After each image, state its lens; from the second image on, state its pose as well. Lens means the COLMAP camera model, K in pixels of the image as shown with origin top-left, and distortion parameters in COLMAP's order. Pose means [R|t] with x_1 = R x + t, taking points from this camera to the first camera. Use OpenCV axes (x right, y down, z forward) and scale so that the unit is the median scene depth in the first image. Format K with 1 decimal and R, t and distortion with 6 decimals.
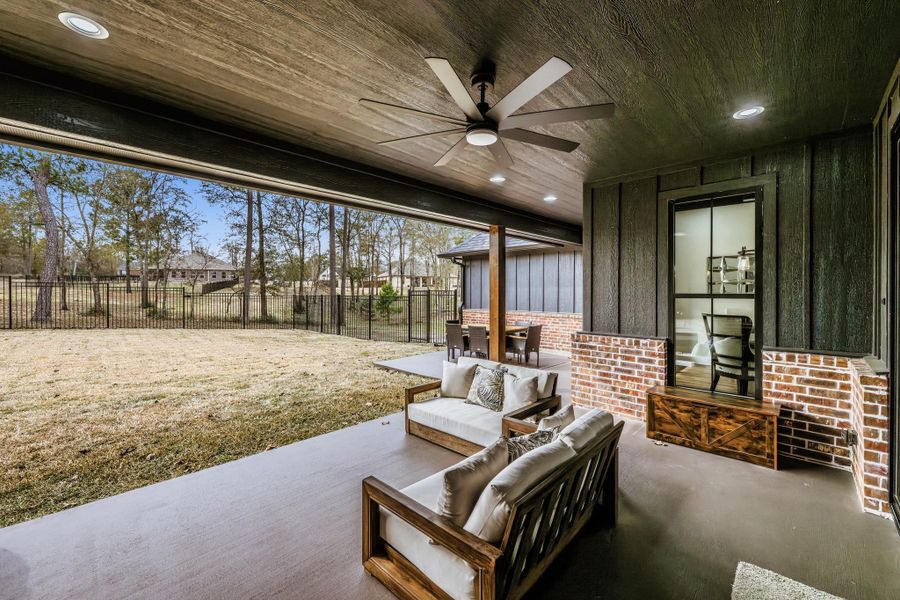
lens RADIAL K [[364.6, 0, 450.0], [0, 364.6, 300.0], [0, 0, 1]] dist [-0.000398, -0.000028]
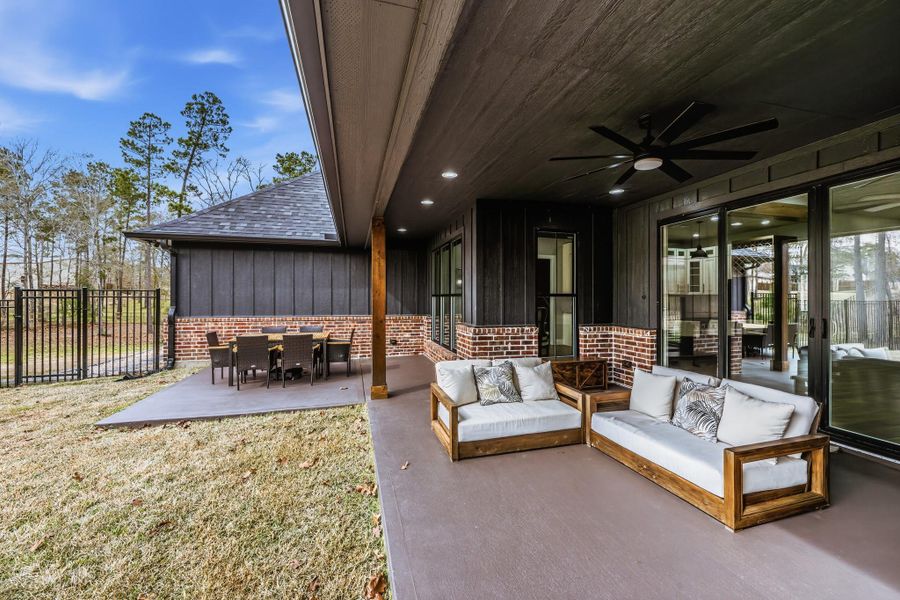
lens RADIAL K [[364.6, 0, 450.0], [0, 364.6, 300.0], [0, 0, 1]] dist [-0.000398, -0.000028]
pose [[0.489781, 0.000257, 0.871845, -0.775022], [0.016367, 0.999821, -0.009489, 0.016435], [-0.871692, 0.018916, 0.489689, 0.576823]]
